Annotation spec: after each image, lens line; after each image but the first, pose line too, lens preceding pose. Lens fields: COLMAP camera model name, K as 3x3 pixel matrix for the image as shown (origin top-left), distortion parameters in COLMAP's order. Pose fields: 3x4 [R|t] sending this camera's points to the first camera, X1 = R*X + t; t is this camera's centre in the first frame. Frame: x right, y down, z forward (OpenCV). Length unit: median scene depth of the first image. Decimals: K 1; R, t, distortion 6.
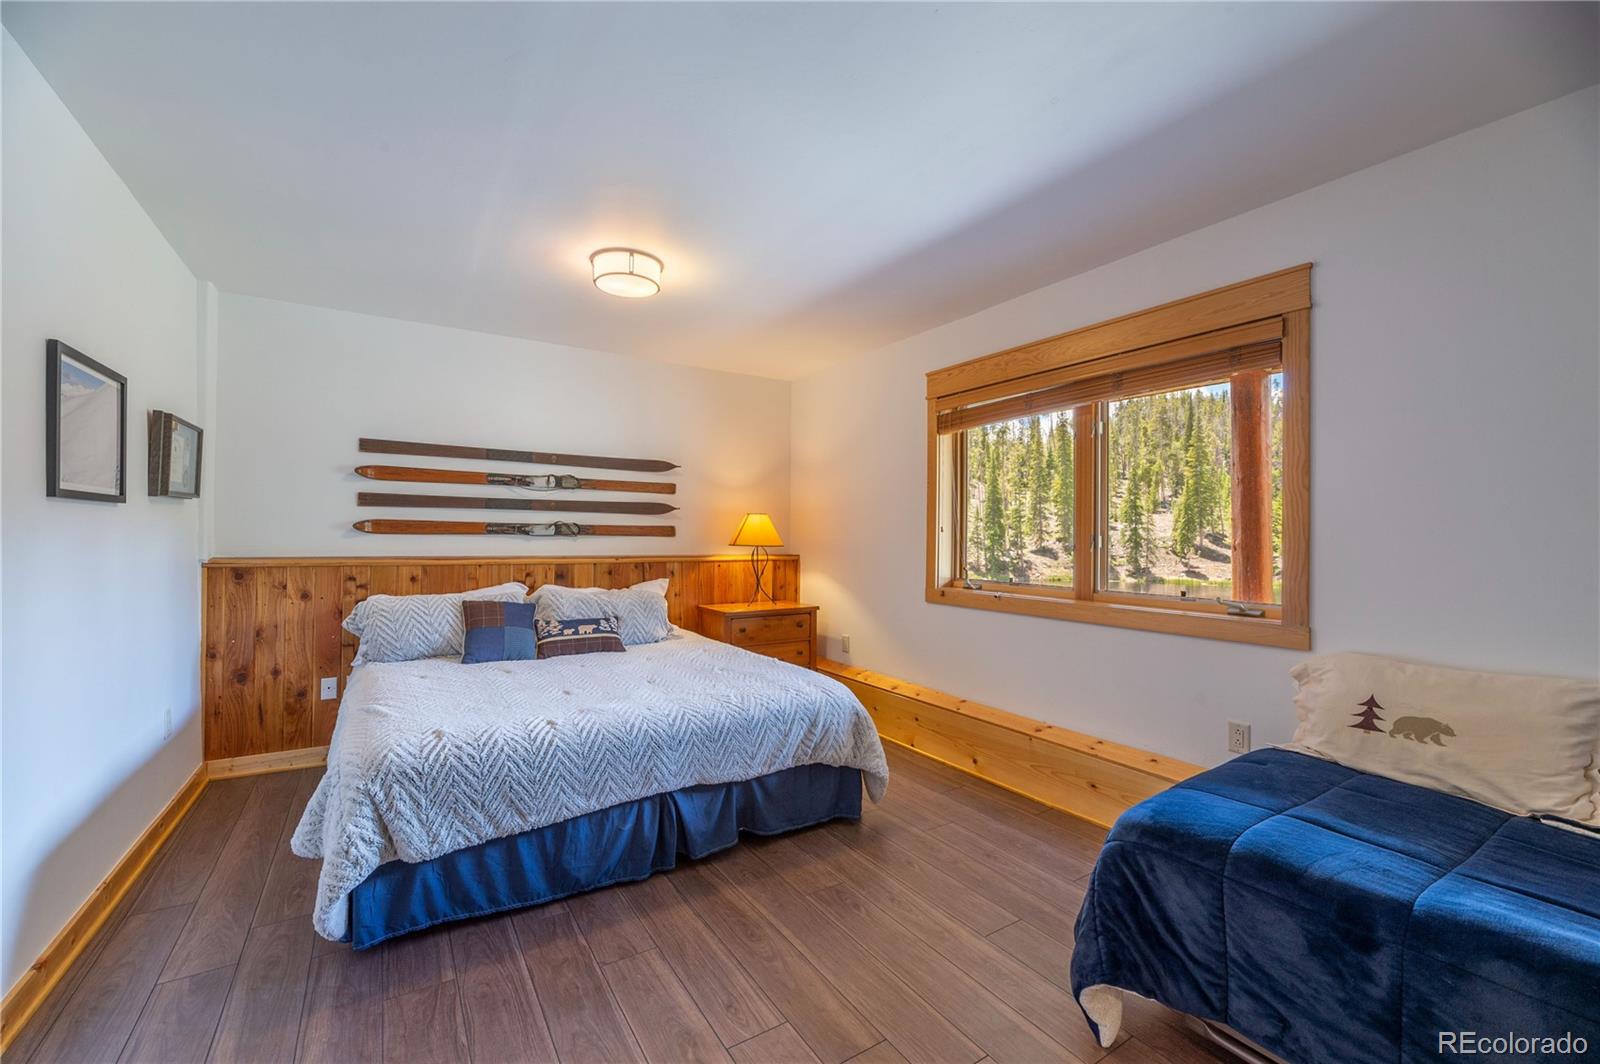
lens RADIAL K [[644.2, 0, 798.3], [0, 644.2, 528.3], [0, 0, 1]] dist [-0.000746, -0.000327]
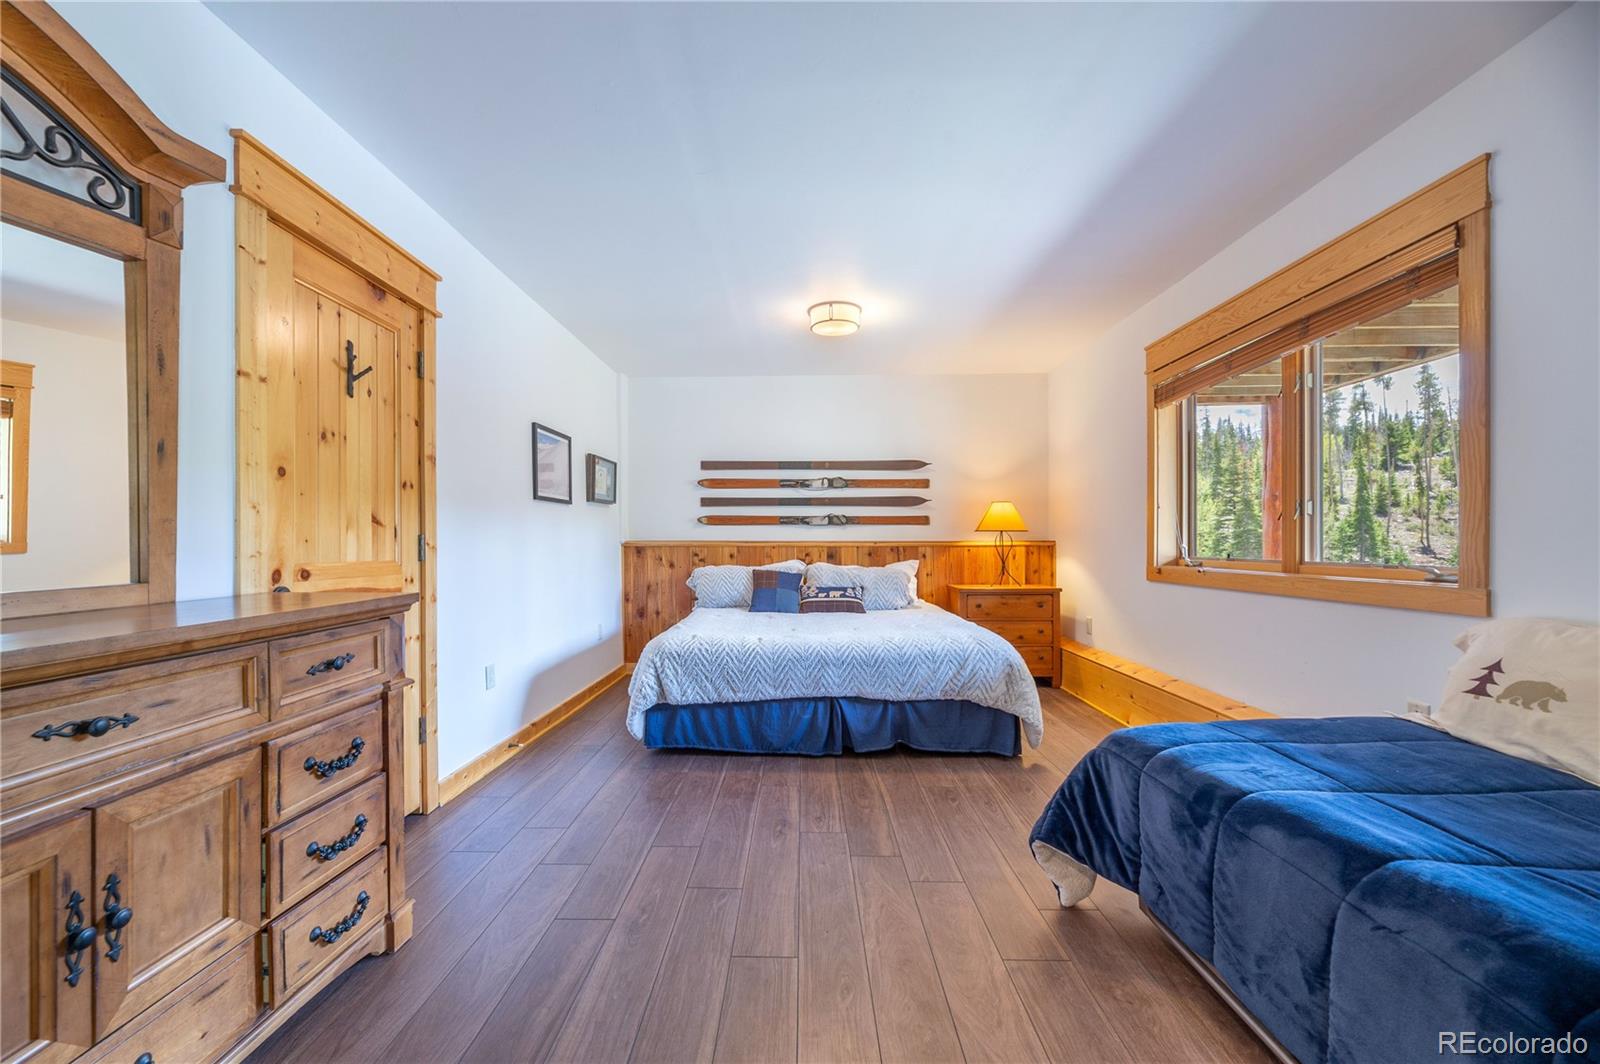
lens RADIAL K [[641.3, 0, 796.0], [0, 641.3, 542.3], [0, 0, 1]] dist [-0.000234, -0.000249]
pose [[0.836785, -0.012821, -0.547381, 0.387772], [0.018458, 0.999818, 0.004798, 0.055892], [0.547220, -0.014118, 0.836870, -0.150284]]
